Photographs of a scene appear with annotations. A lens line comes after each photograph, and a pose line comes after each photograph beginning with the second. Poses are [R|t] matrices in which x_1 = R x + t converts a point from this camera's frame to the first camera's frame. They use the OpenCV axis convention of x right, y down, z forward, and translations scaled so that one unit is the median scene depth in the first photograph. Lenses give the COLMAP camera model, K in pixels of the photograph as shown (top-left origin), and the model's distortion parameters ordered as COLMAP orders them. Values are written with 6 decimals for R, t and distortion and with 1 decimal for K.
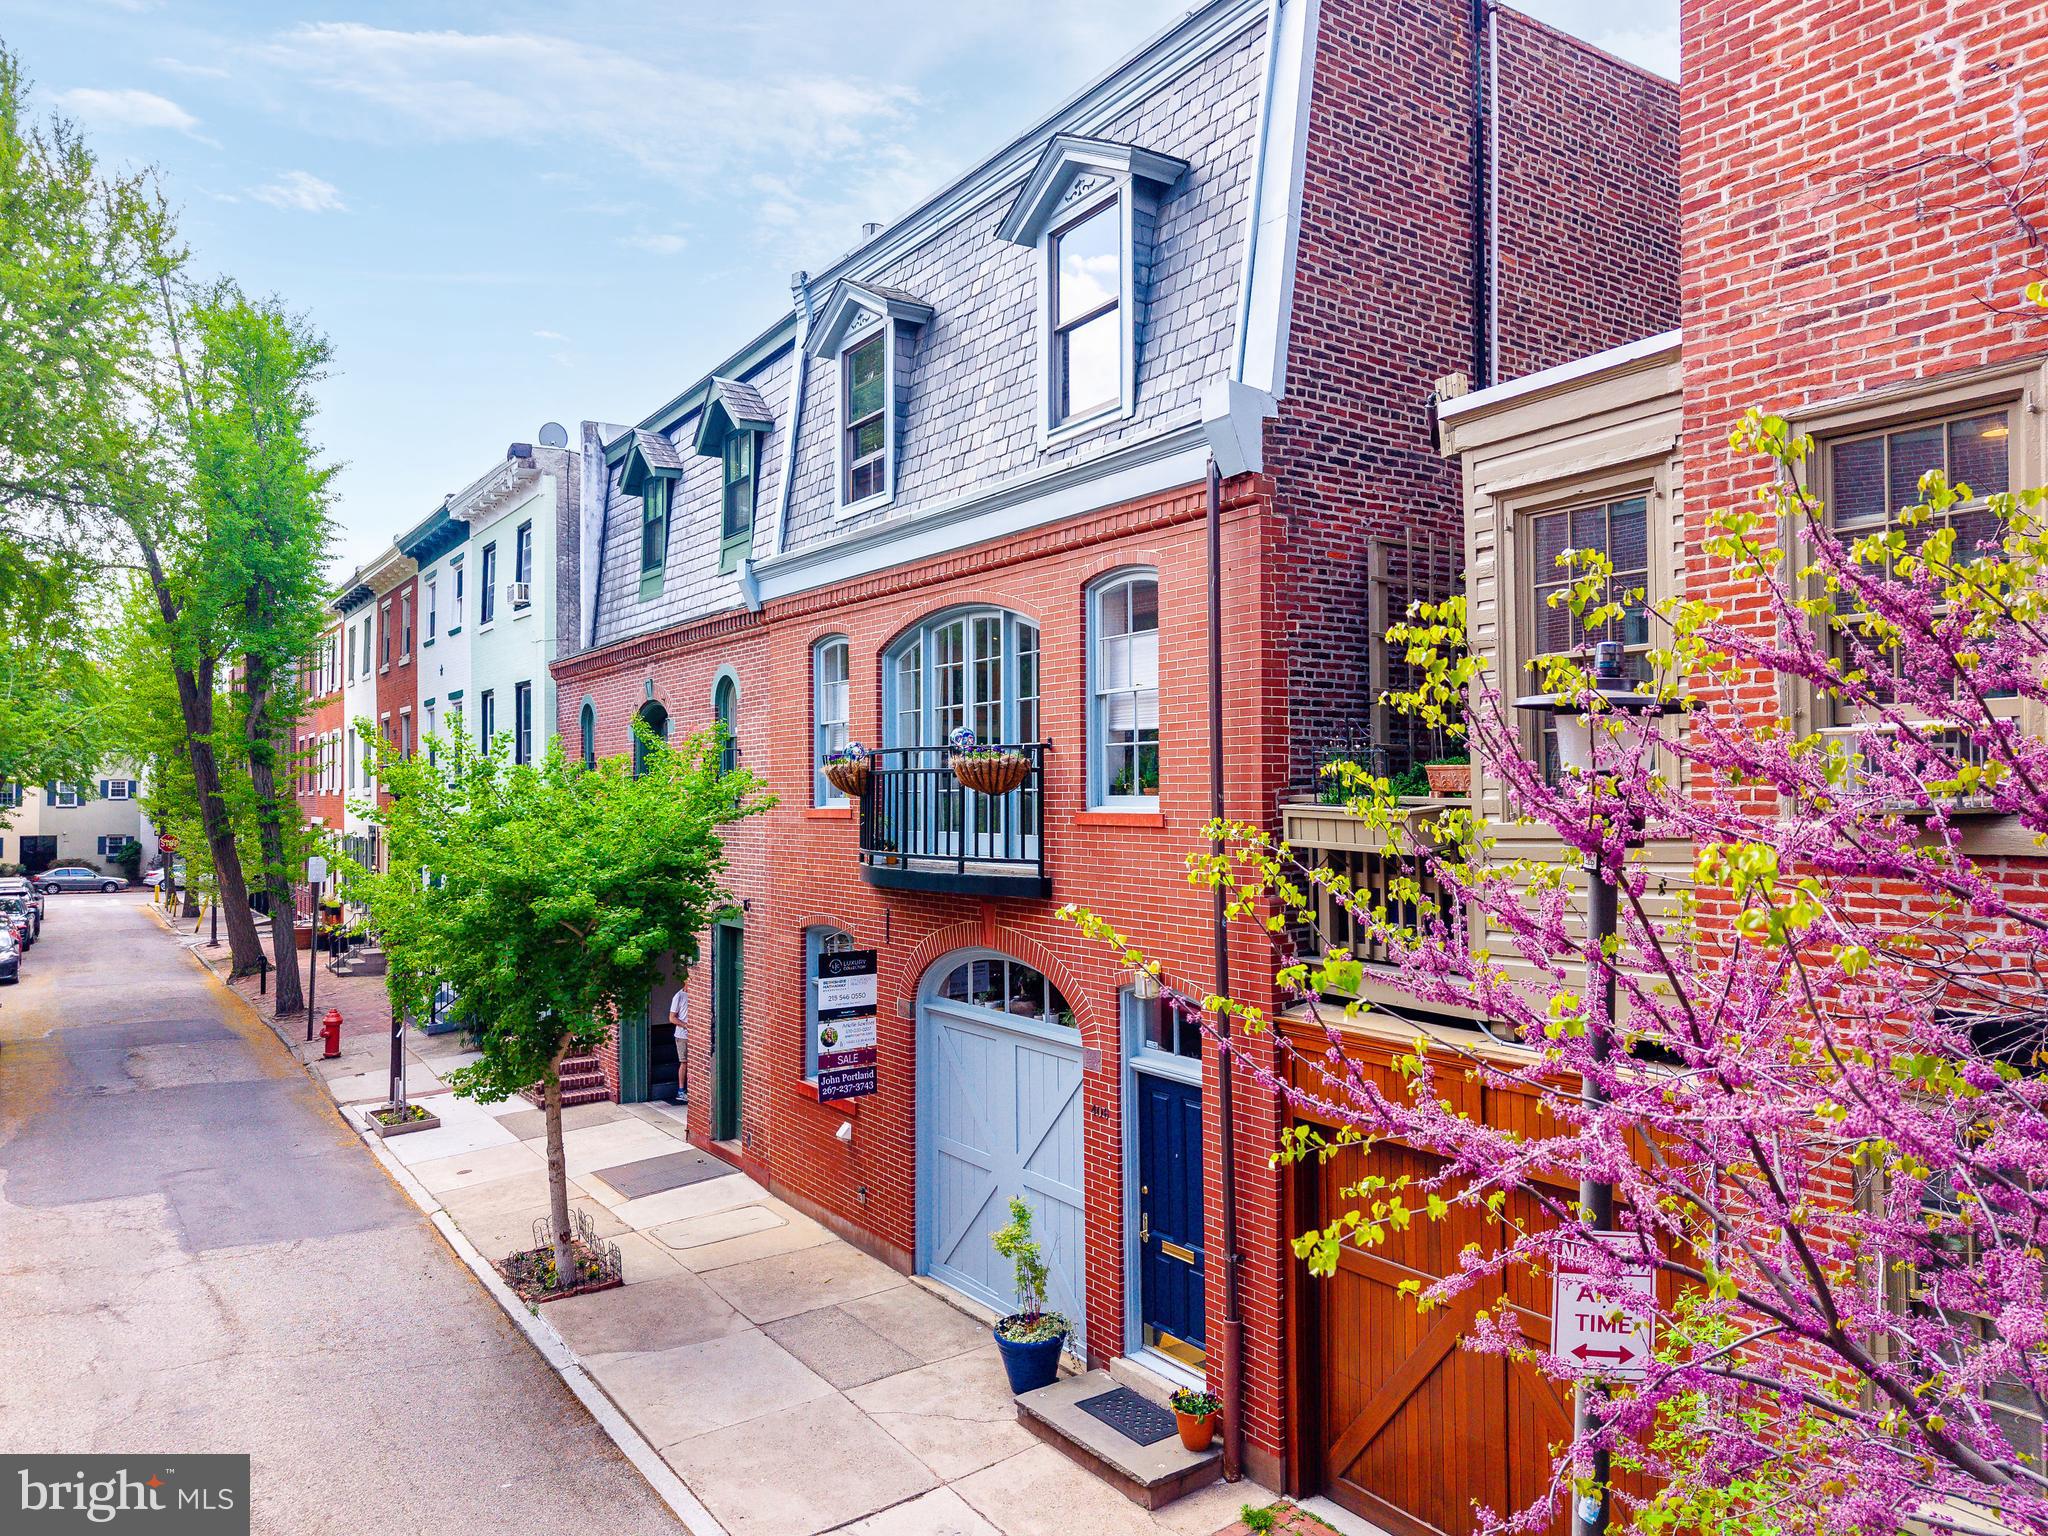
lens RADIAL K [[1364.7, 0, 1008.9], [0, 1364.7, 777.9], [0, 0, 1]] dist [0.009527, -0.002649]
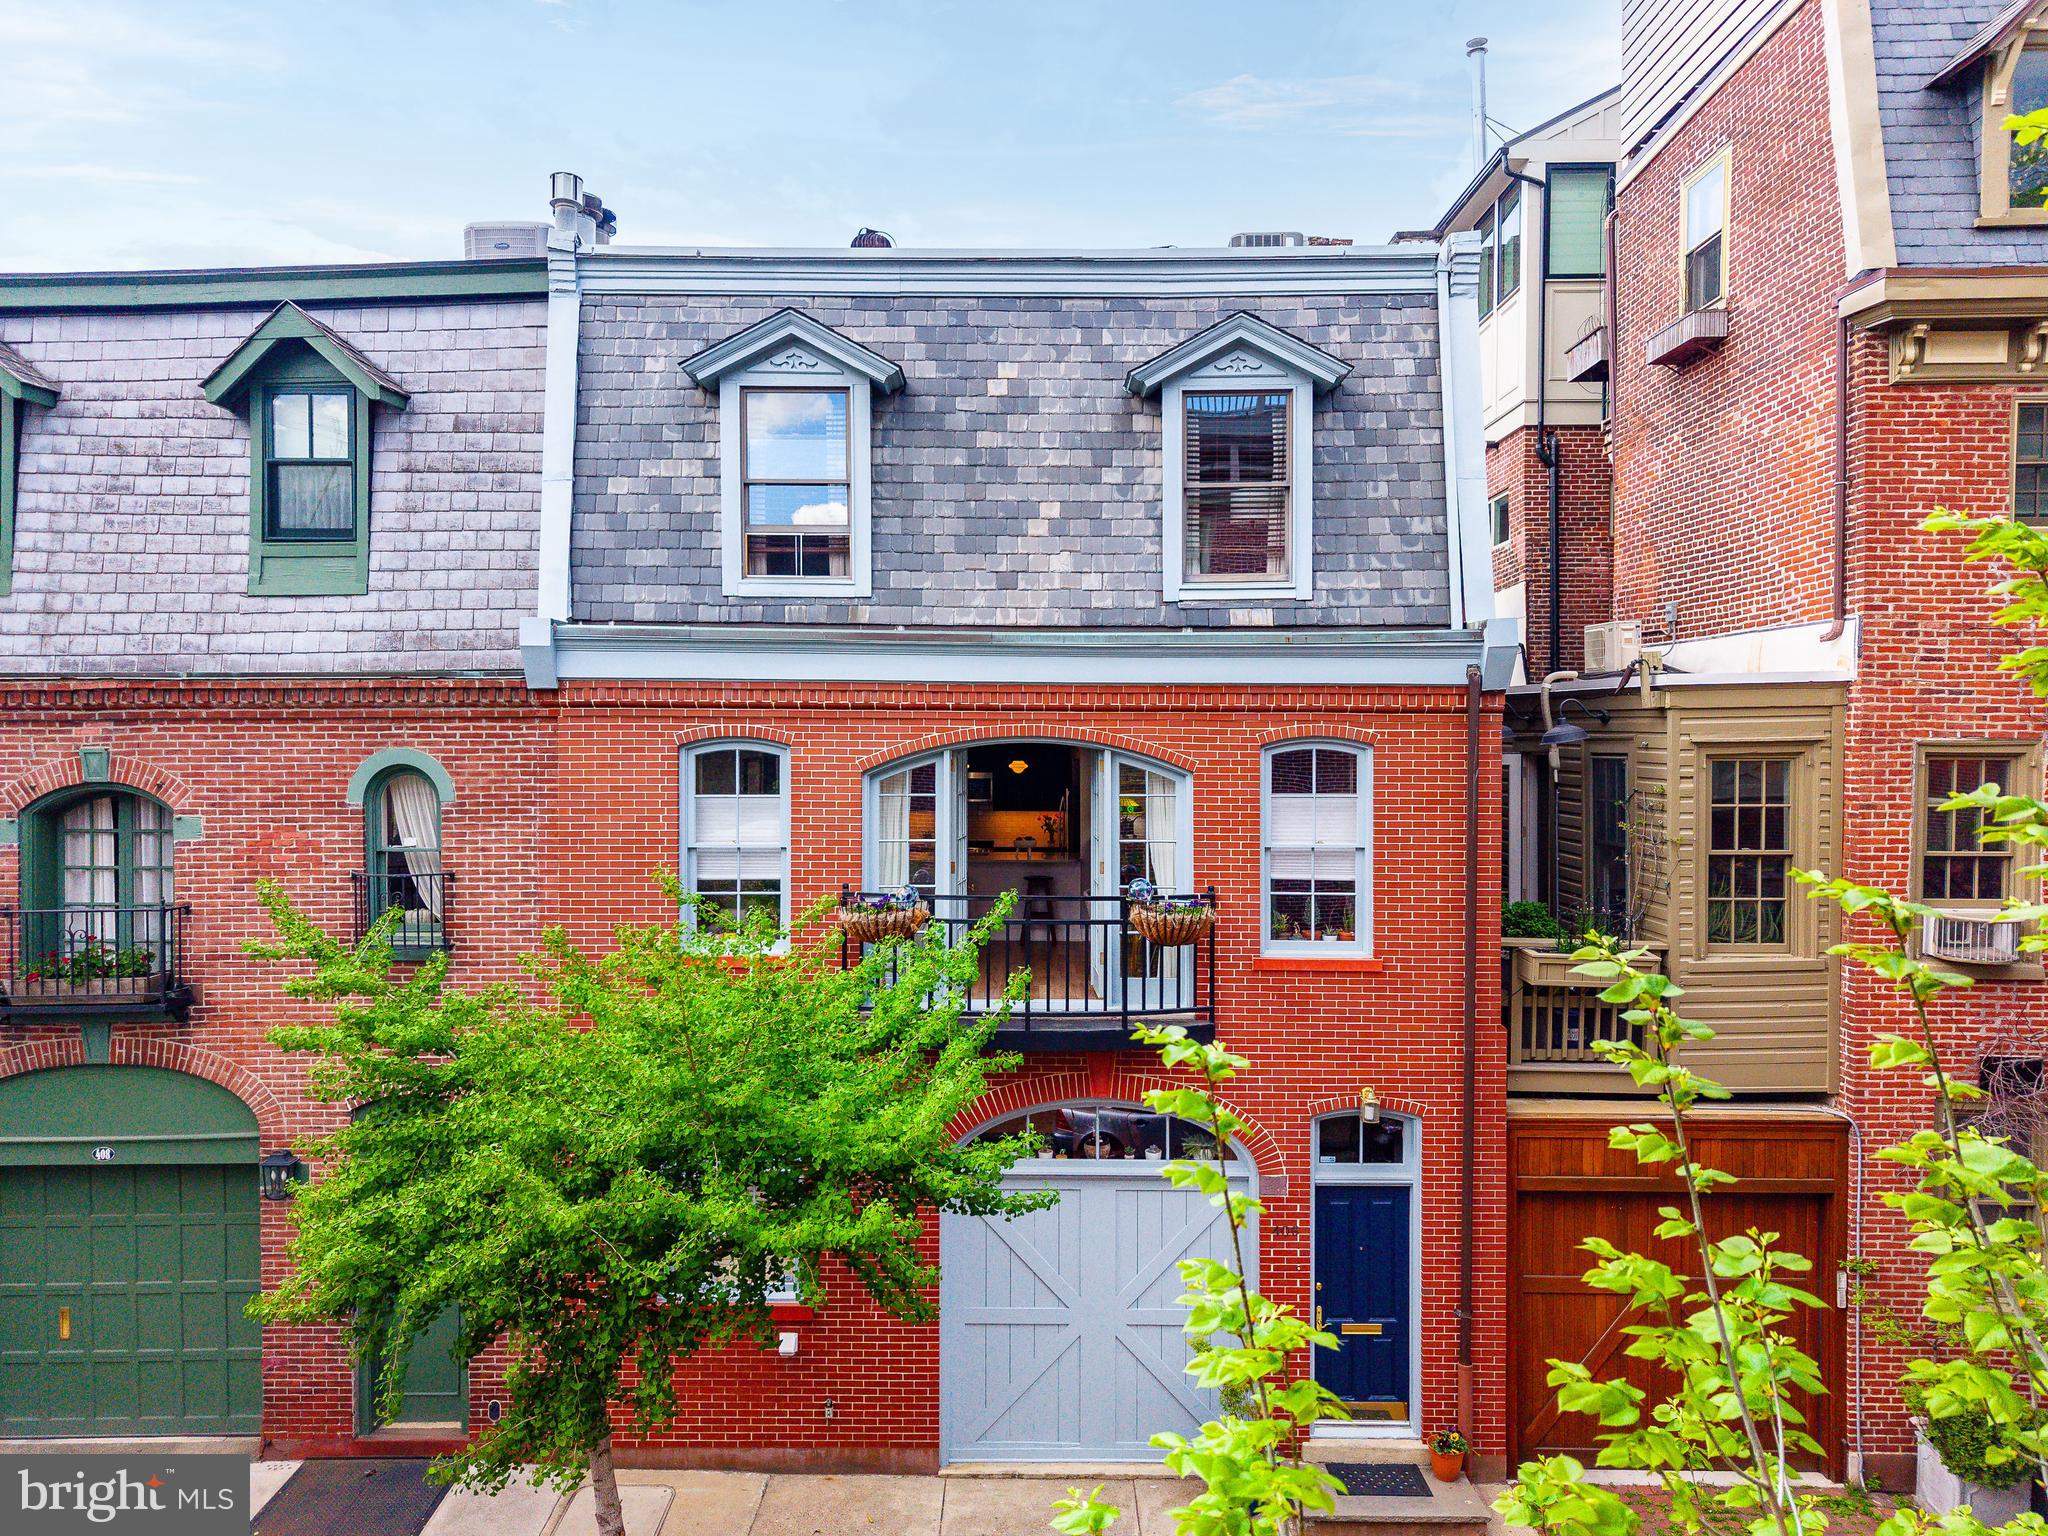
lens RADIAL K [[1364.7, 0, 1007.8], [0, 1364.7, 760.1], [0, 0, 1]] dist [0.009527, -0.002649]
pose [[0.573209, -0.005375, 0.819391, -0.917699], [-0.015117, 0.999739, 0.017133, -0.142859], [-0.819269, -0.022208, 0.572979, 0.537338]]
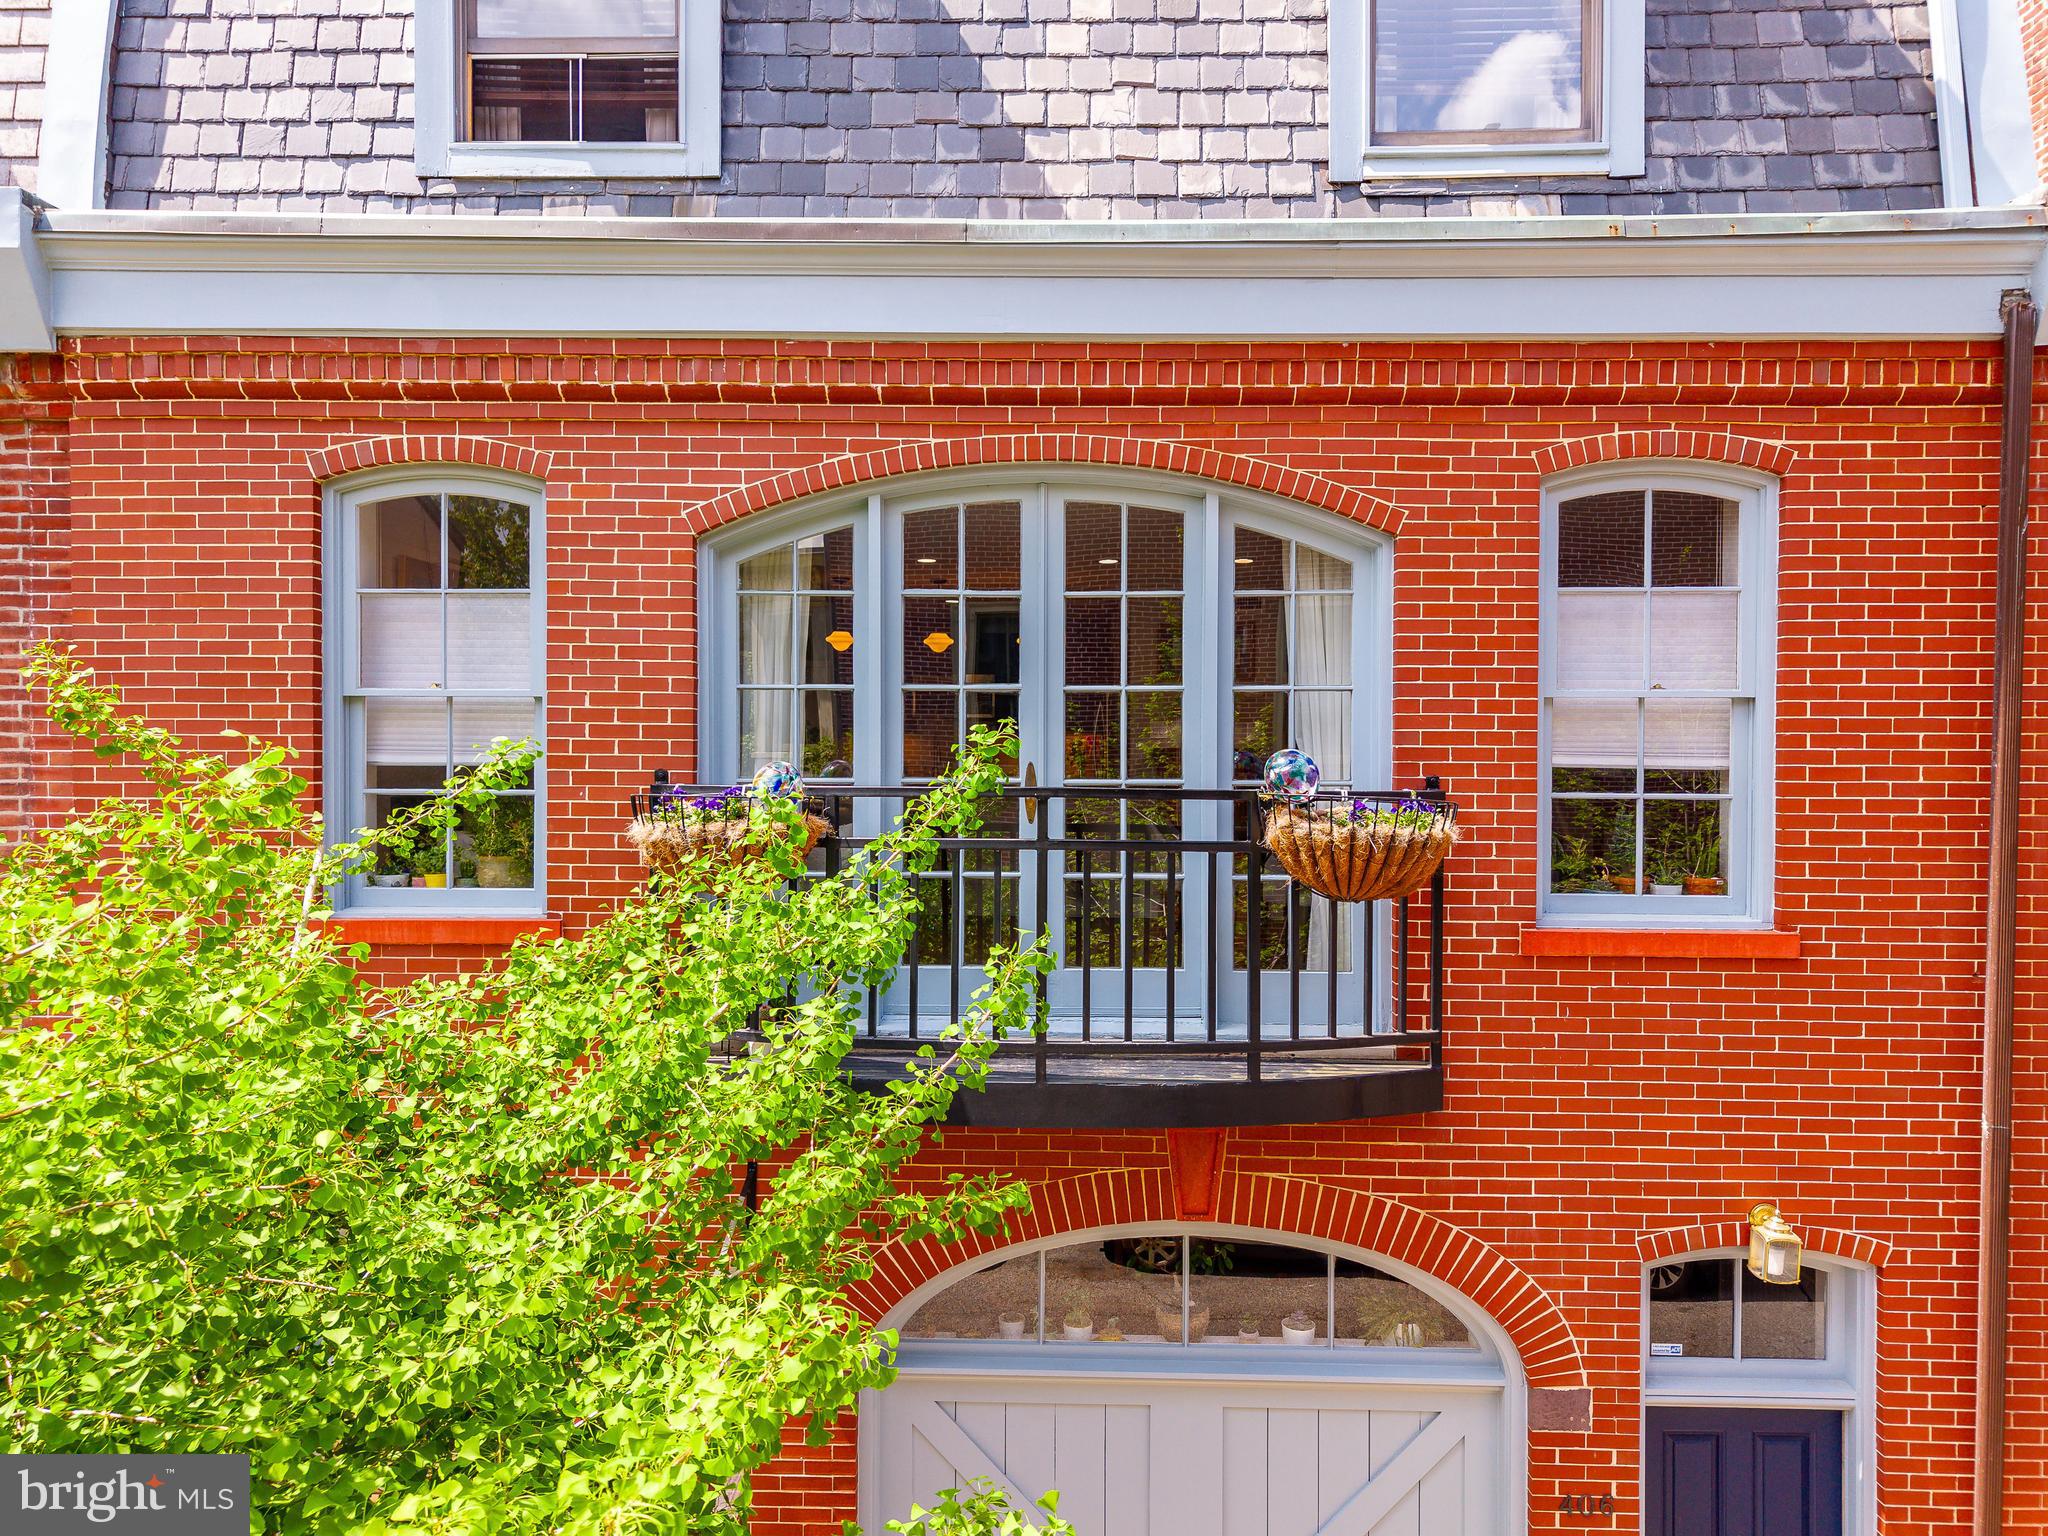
lens RADIAL K [[1364.7, 0, 1011.1], [0, 1364.7, 768.0], [0, 0, 1]] dist [0.009527, -0.002649]
pose [[0.583063, -0.000084, 0.812427, -0.461135], [-0.019007, 0.999725, 0.013744, -0.036793], [-0.812205, -0.023455, 0.582901, 0.842962]]
